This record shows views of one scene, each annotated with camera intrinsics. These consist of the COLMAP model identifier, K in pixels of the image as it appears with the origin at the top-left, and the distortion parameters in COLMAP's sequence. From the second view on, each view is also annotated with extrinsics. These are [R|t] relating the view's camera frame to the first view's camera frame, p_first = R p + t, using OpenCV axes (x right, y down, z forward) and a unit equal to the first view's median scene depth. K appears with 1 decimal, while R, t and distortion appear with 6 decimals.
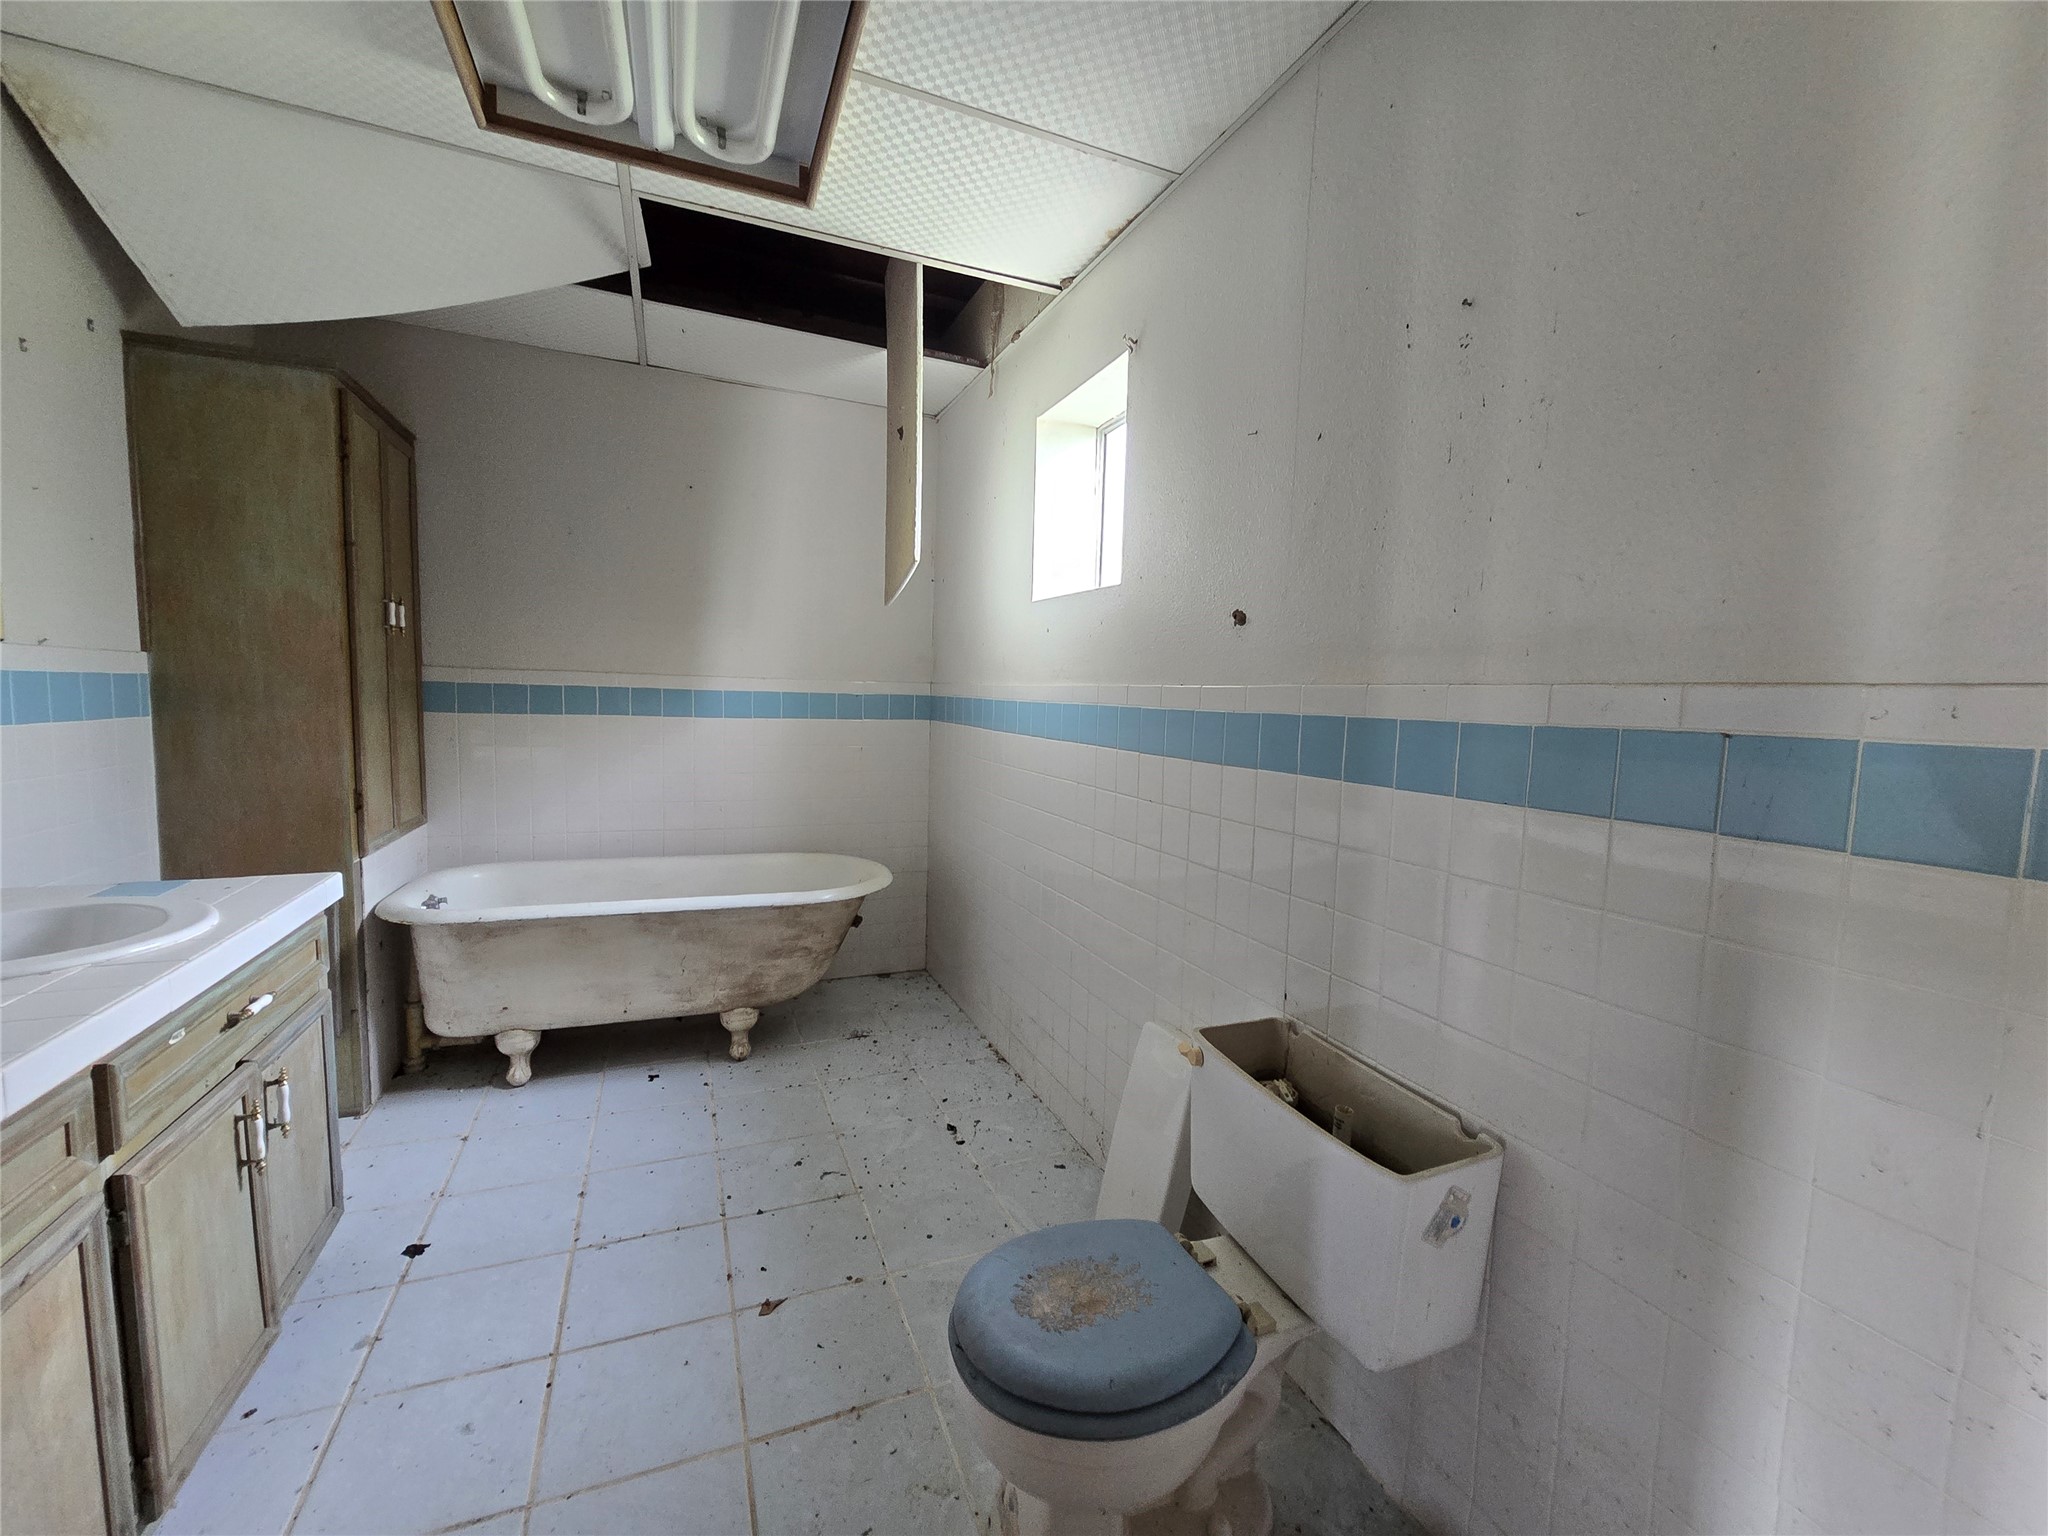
lens RADIAL K [[860.7, 0, 1027.4], [0, 860.7, 775.6], [0, 0, 1]] dist [0.000150, 0.005318]
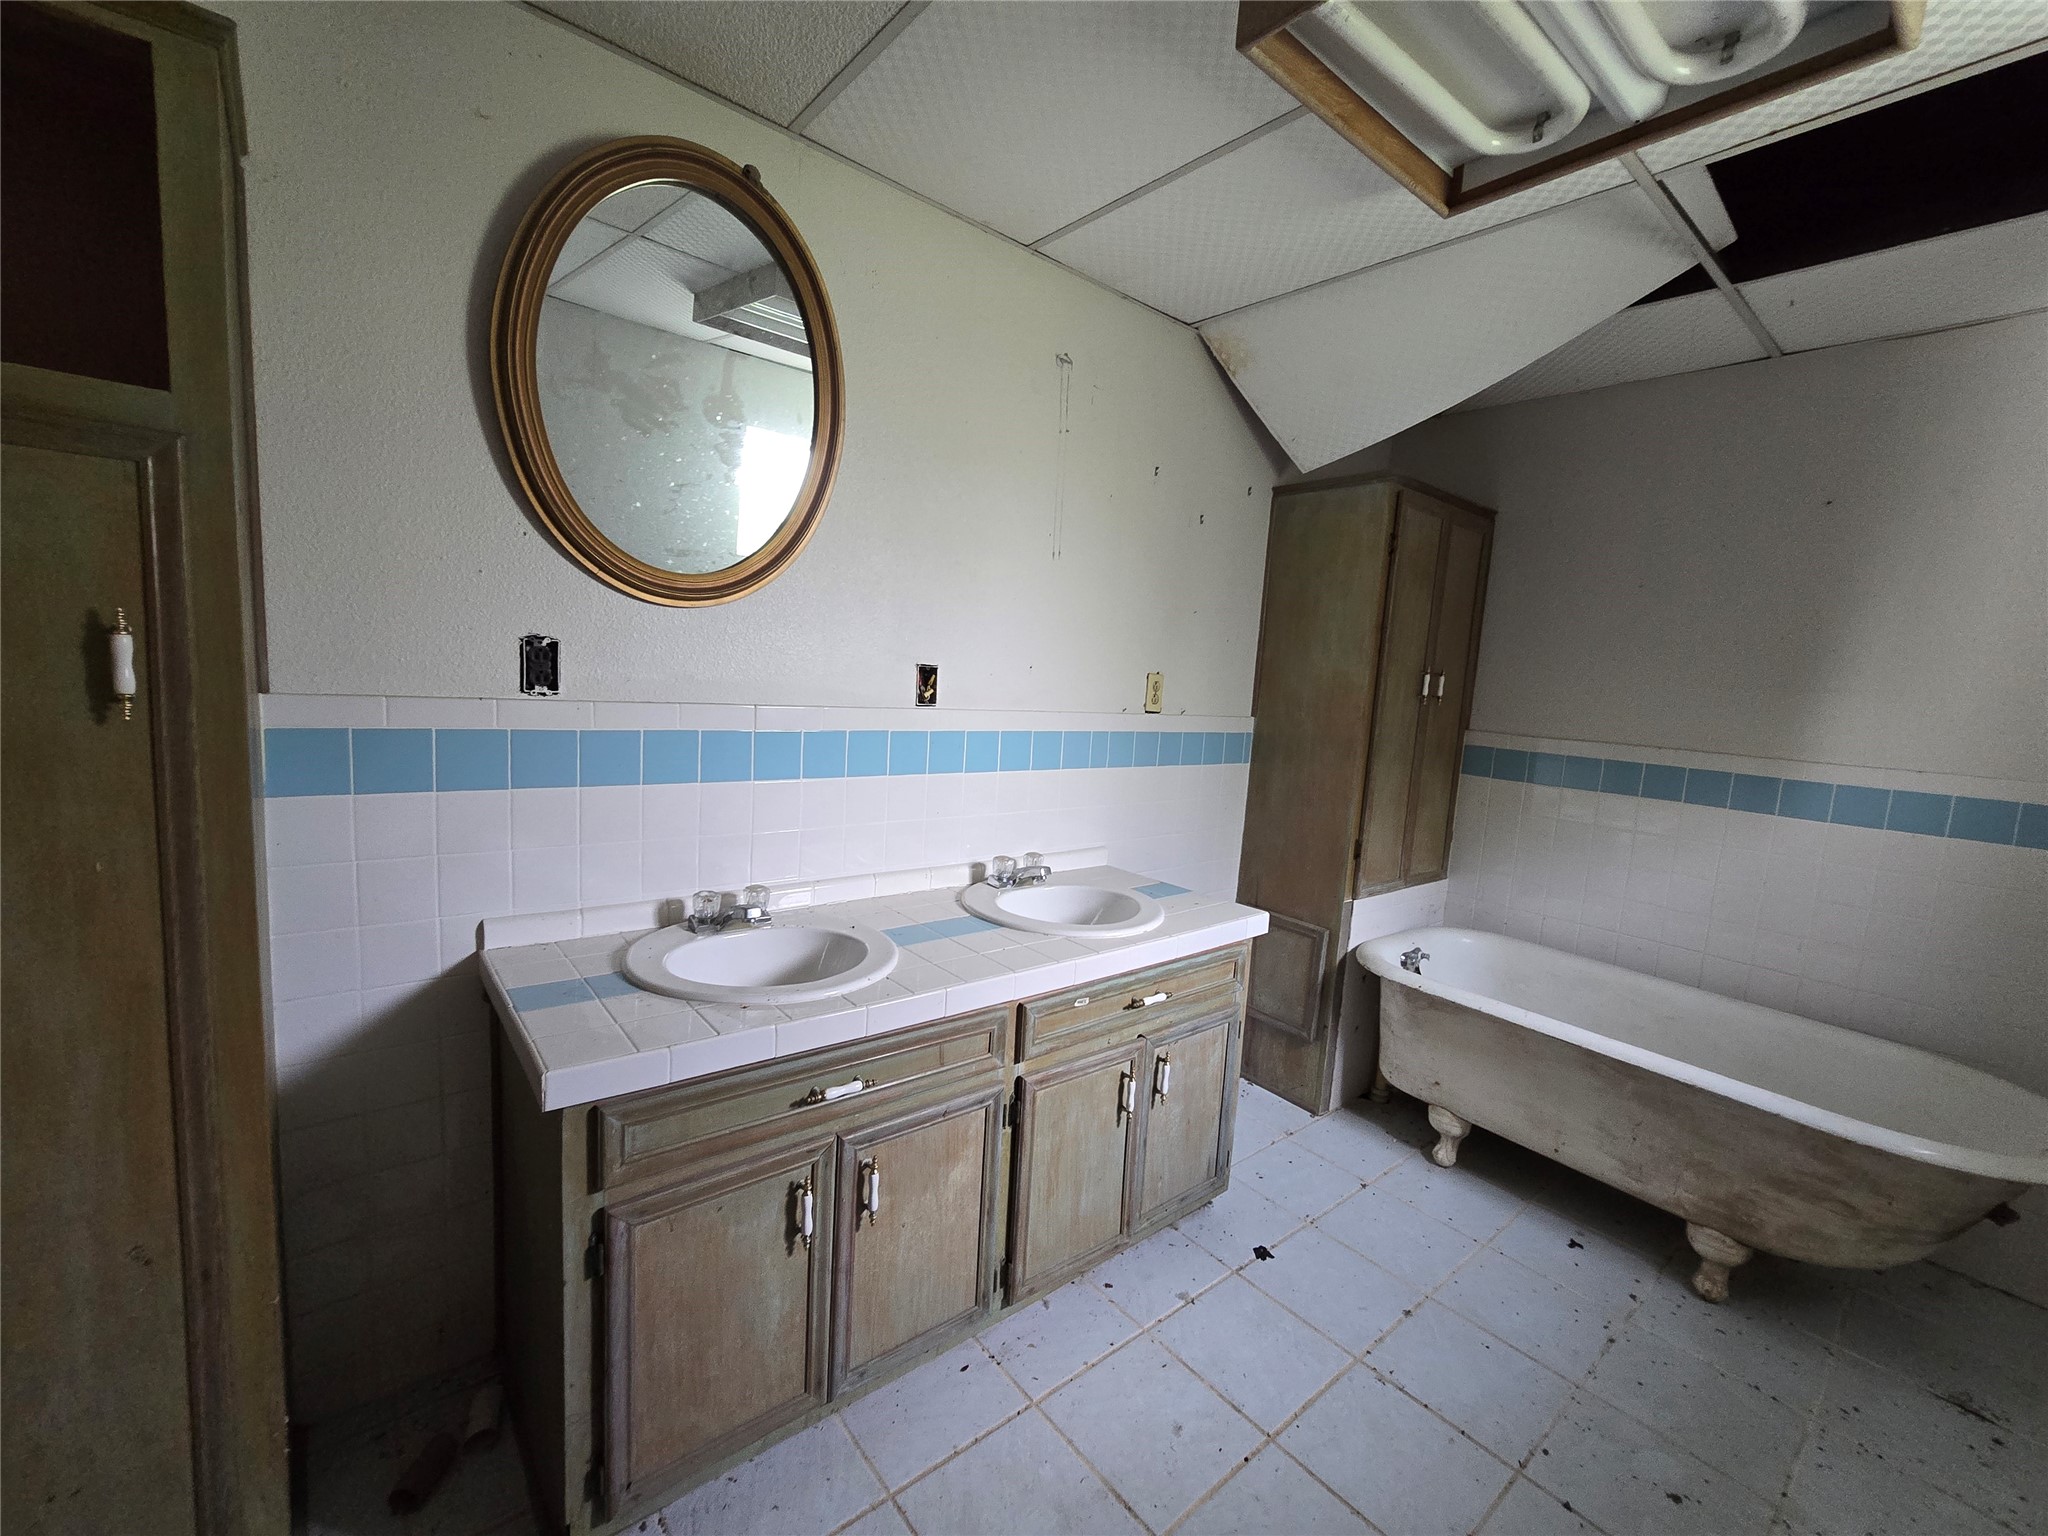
lens RADIAL K [[860.7, 0, 1027.4], [0, 860.7, 775.6], [0, 0, 1]] dist [0.000150, 0.005318]
pose [[0.294492, 0.109577, -0.949351, 0.170555], [-0.145277, 0.986992, 0.068857, -0.085794], [0.944547, 0.117641, 0.306581, 0.234190]]
